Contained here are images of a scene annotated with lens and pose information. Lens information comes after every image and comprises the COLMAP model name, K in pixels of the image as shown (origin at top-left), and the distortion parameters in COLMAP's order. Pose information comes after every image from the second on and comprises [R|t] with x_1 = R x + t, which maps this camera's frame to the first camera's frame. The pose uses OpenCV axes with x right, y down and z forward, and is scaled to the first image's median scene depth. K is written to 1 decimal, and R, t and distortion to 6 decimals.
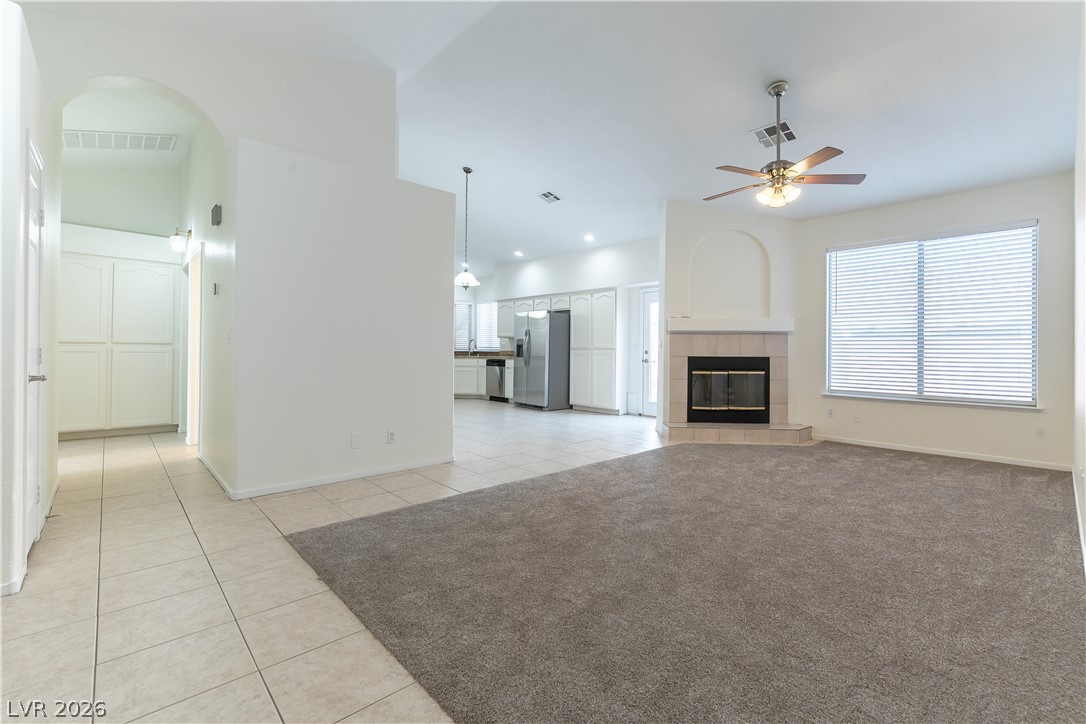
lens RADIAL K [[482.3, 0, 542.9], [0, 482.3, 346.0], [0, 0, 1]] dist [-0.000050, -0.000049]
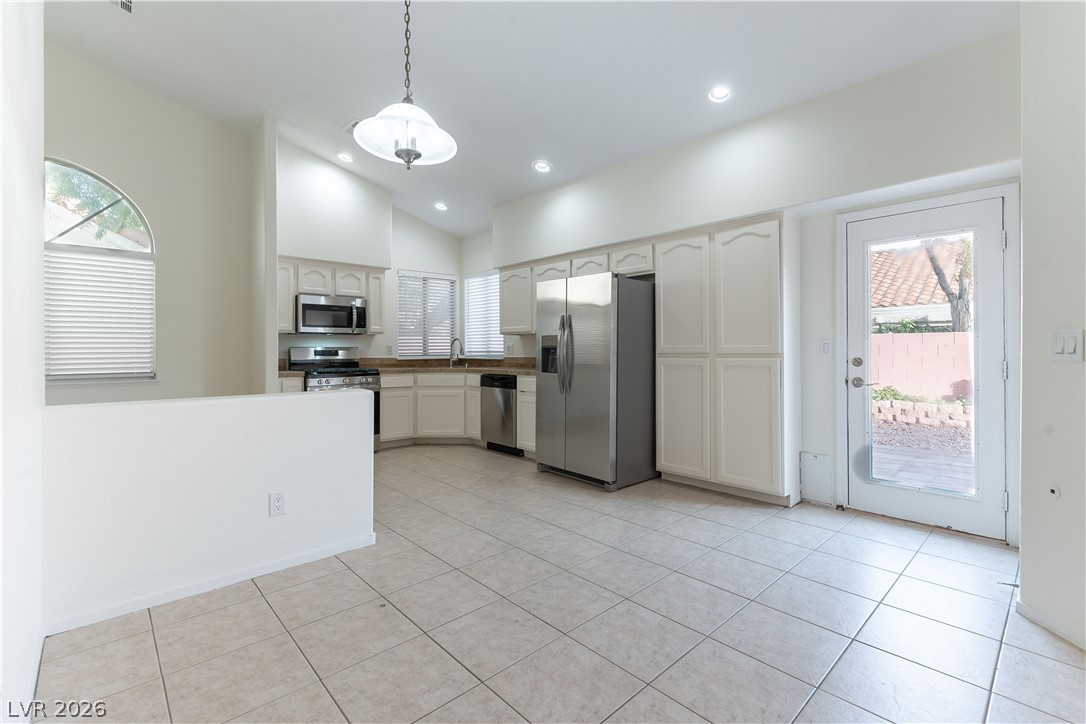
lens RADIAL K [[482.3, 0, 542.9], [0, 482.3, 346.0], [0, 0, 1]] dist [-0.000050, -0.000049]
pose [[0.999873, -0.010538, 0.011941, -0.057529], [0.010553, 0.999944, -0.001173, -0.002951], [-0.011928, 0.001299, 0.999928, 0.491879]]
